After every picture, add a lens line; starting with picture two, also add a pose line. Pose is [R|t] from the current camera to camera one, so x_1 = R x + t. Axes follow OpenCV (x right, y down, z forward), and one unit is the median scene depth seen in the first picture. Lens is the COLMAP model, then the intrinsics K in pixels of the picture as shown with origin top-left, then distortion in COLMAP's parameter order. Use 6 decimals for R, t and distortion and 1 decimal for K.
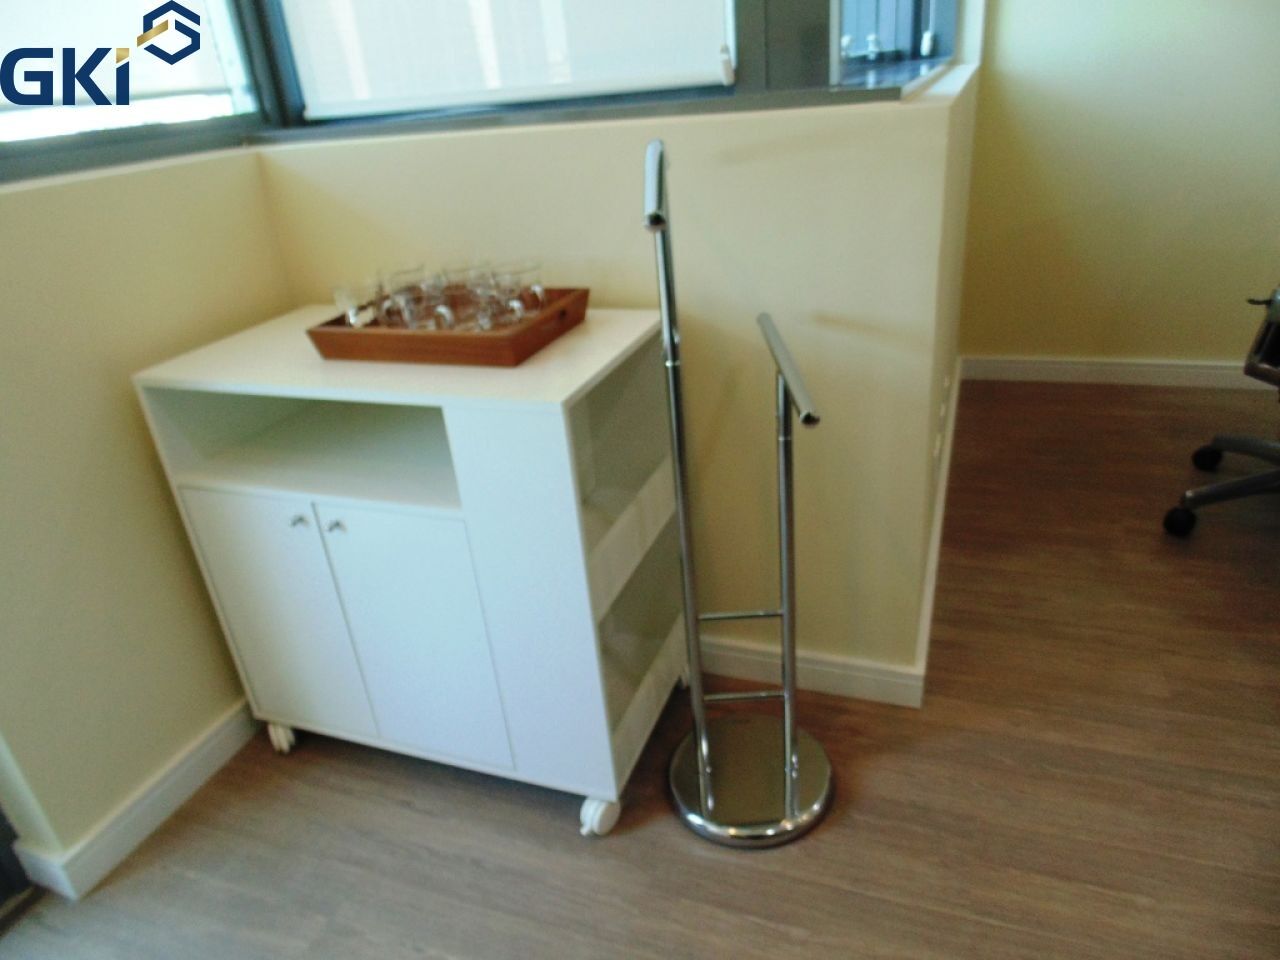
lens RADIAL K [[856.5, 0, 642.2], [0, 856.5, 469.7], [0, 0, 1]] dist [-0.004203, -0.001931]
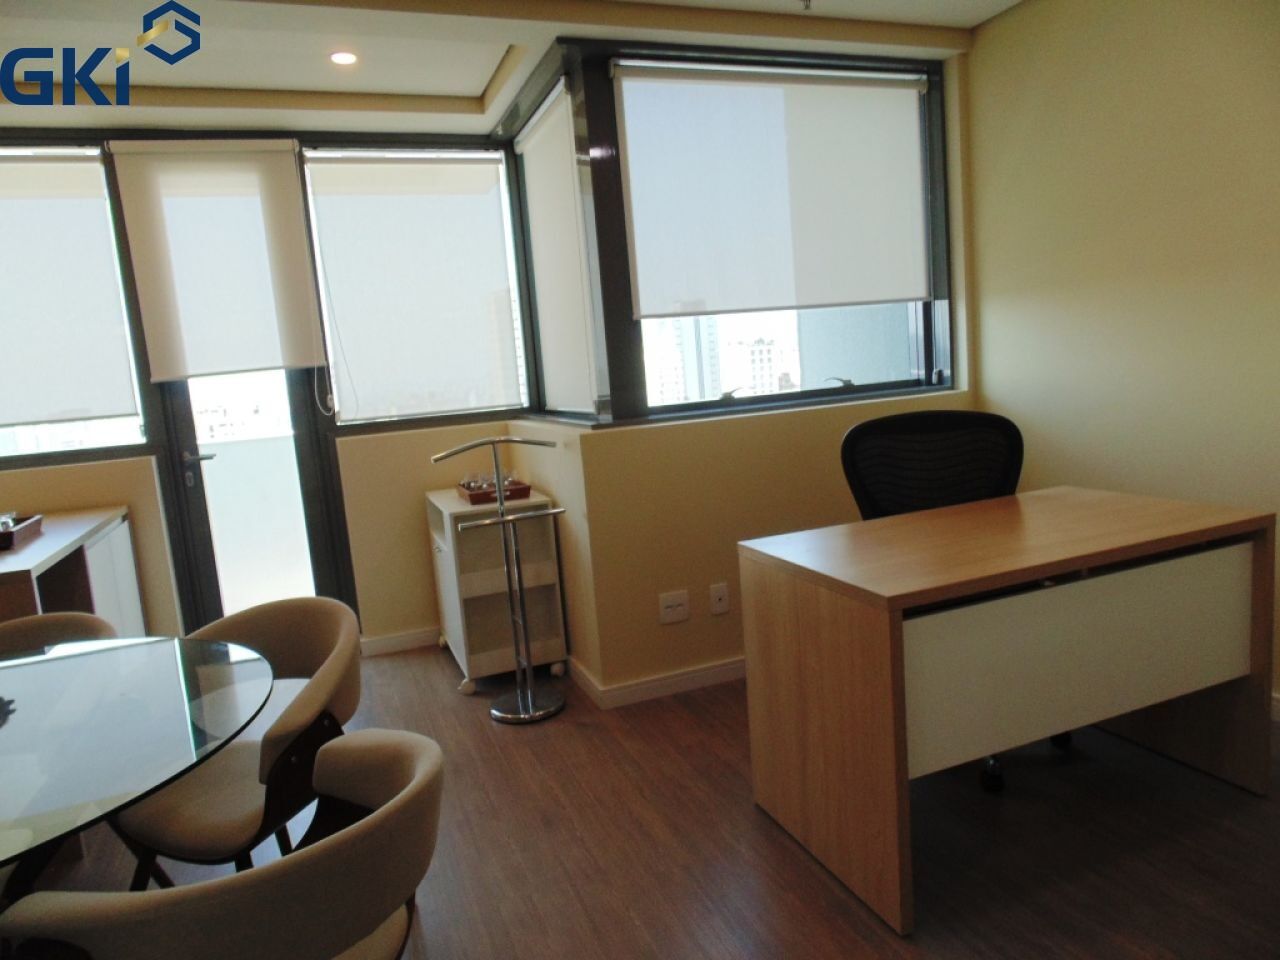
lens RADIAL K [[861.2, 0, 649.5], [0, 861.2, 477.0], [0, 0, 1]] dist [-0.000856, -0.007649]
pose [[0.671743, 0.126766, -0.729857, 1.709254], [-0.294036, 0.949939, -0.105633, -0.057892], [0.679929, 0.285563, 0.675389, -0.418488]]
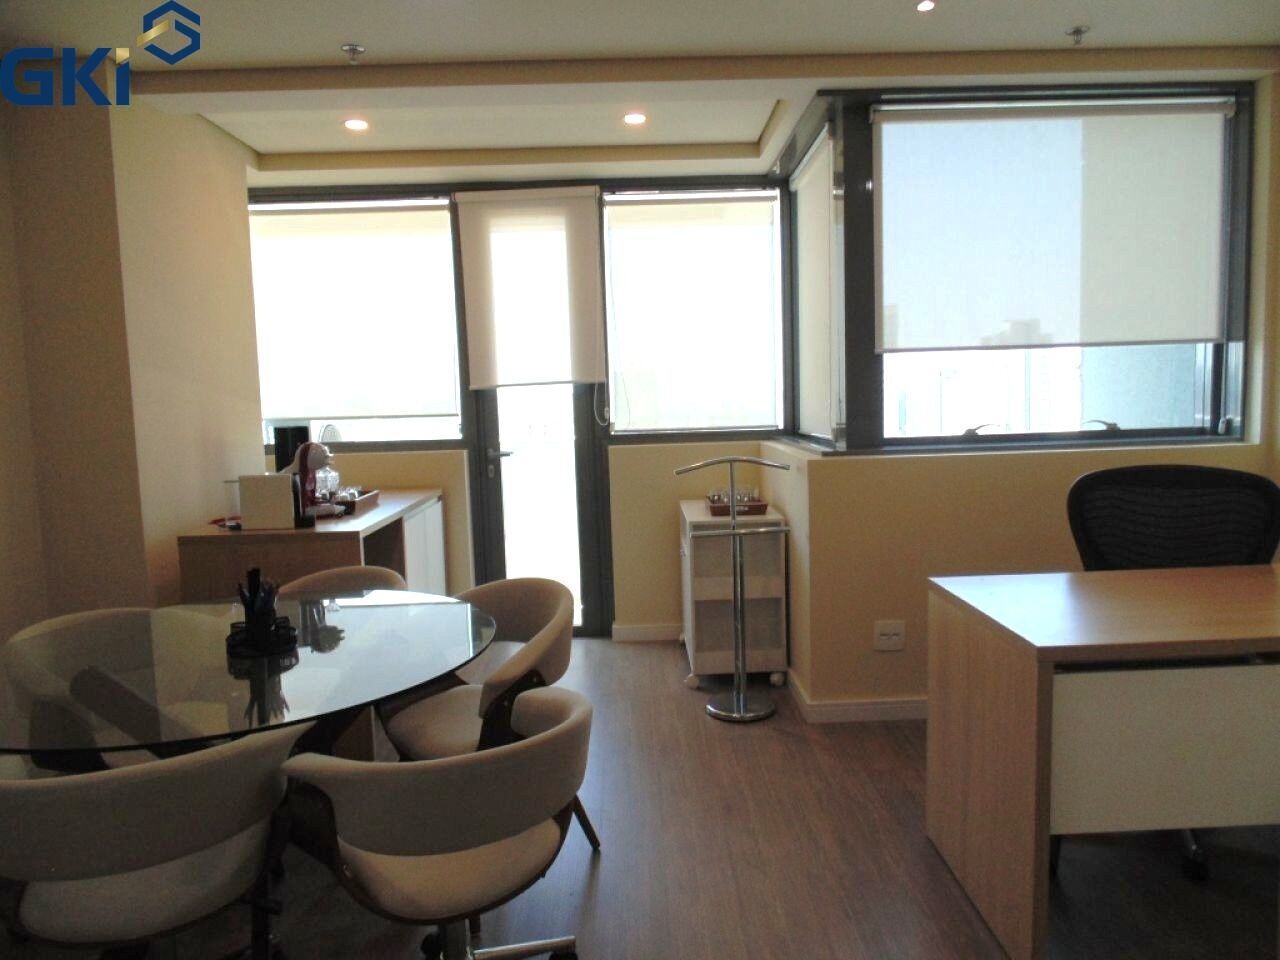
lens RADIAL K [[861.2, 0, 649.5], [0, 861.2, 477.0], [0, 0, 1]] dist [-0.000856, -0.007649]
pose [[0.371517, 0.159265, -0.914664, 1.913212], [-0.396527, 0.918022, -0.001211, -0.114097], [0.839489, 0.363139, 0.404214, -0.380704]]
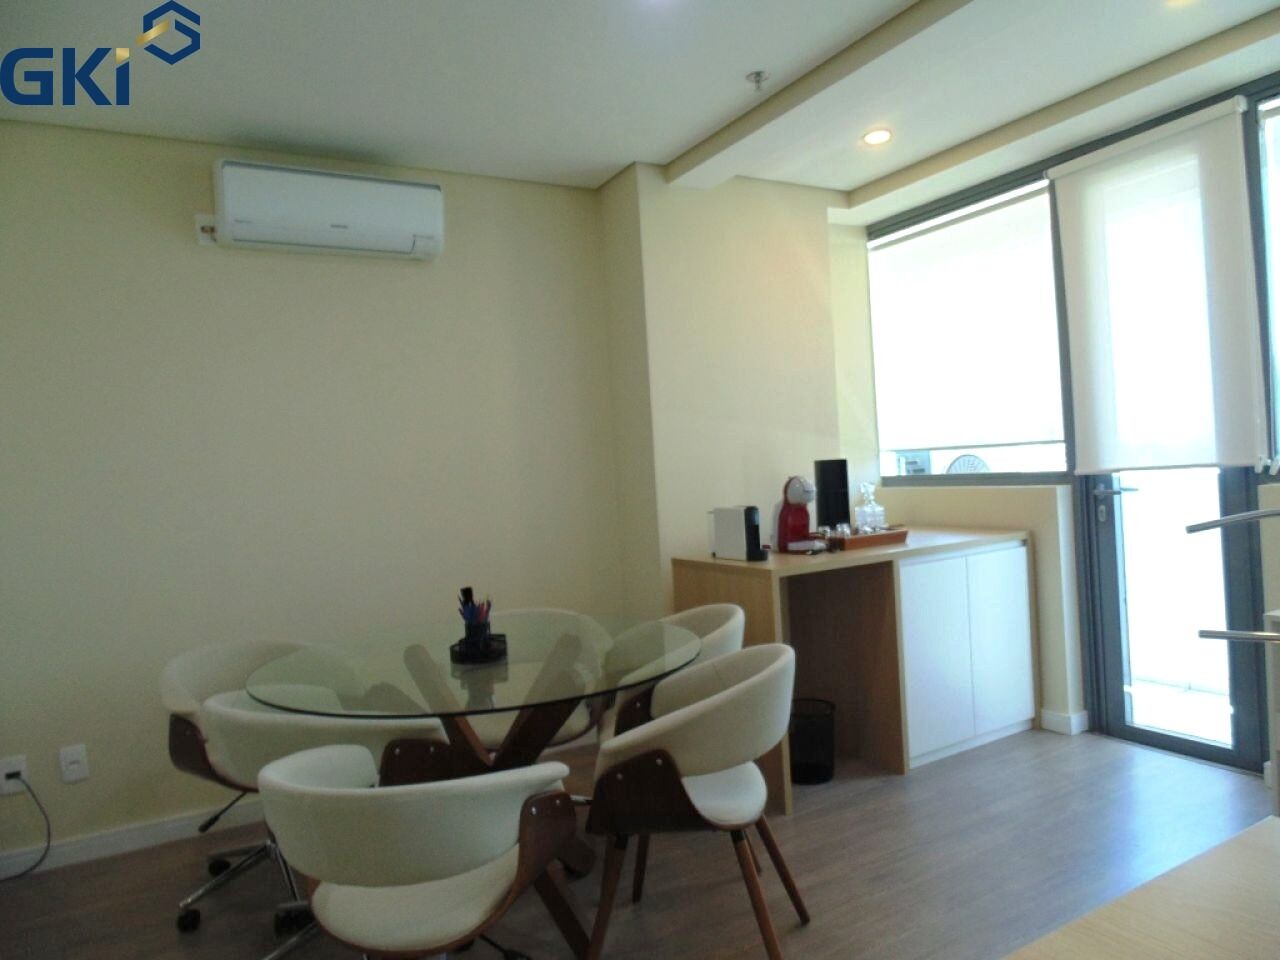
lens RADIAL K [[861.2, 0, 649.5], [0, 861.2, 477.0], [0, 0, 1]] dist [-0.000856, -0.007649]
pose [[-0.622765, 0.131756, -0.771235, 1.522519], [-0.227015, 0.912886, 0.339268, -0.477600], [0.748751, 0.386366, -0.538603, 0.562998]]
